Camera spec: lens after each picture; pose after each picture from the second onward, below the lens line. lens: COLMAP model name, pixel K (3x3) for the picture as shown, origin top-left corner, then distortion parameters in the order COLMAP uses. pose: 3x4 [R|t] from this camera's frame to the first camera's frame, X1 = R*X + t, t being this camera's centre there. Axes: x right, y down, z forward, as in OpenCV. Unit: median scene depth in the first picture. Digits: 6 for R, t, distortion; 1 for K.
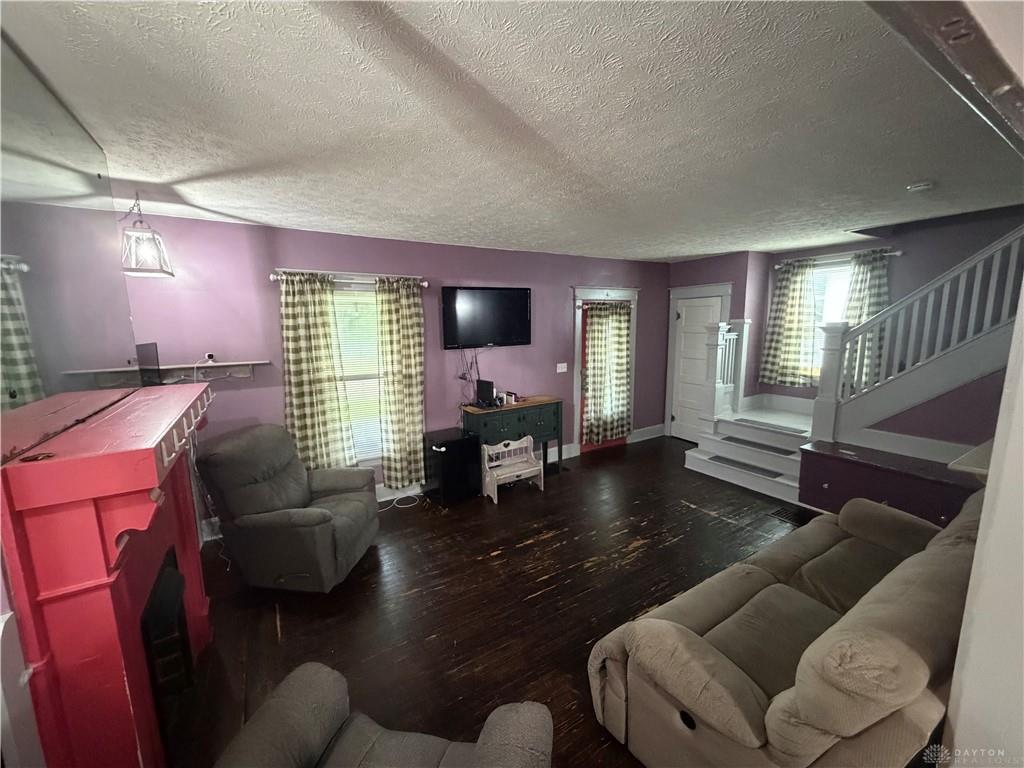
lens RADIAL K [[409.6, 0, 510.4], [0, 409.6, 384.6], [0, 0, 1]] dist [-0.000977, -0.000011]
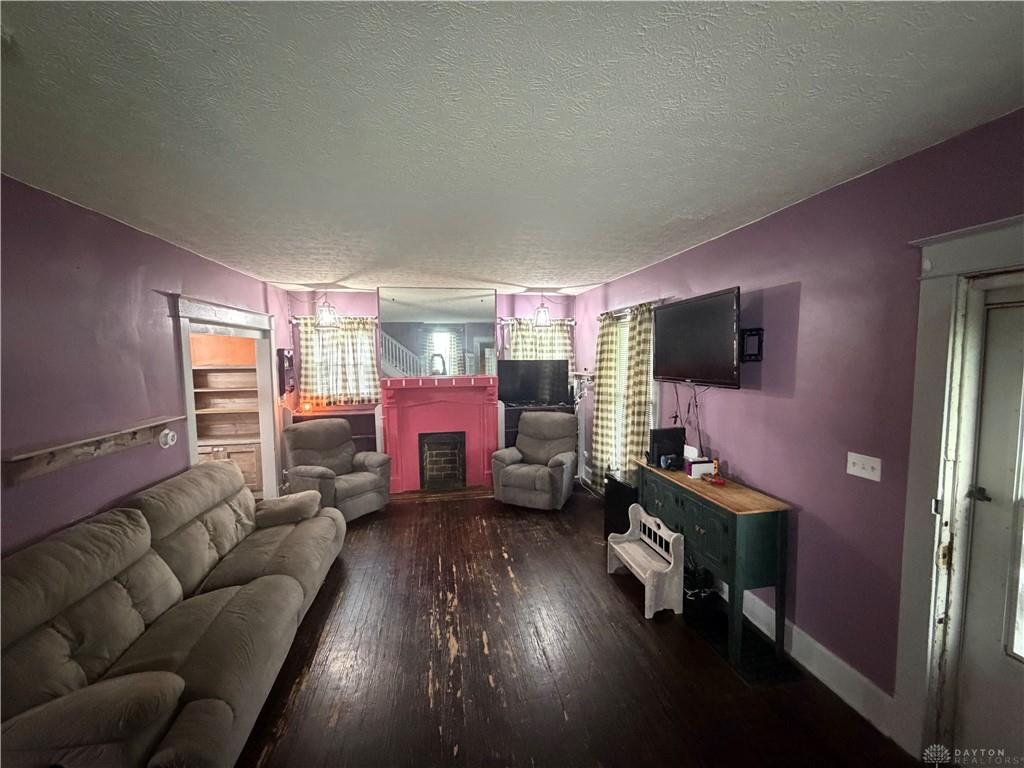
lens RADIAL K [[409.6, 0, 508.7], [0, 409.6, 384.5], [0, 0, 1]] dist [-0.000977, -0.000011]
pose [[-0.368366, 0.090527, -0.925263, 0.702914], [-0.120641, 0.982178, 0.144125, -0.155466], [0.921820, 0.164715, -0.350880, 0.971983]]
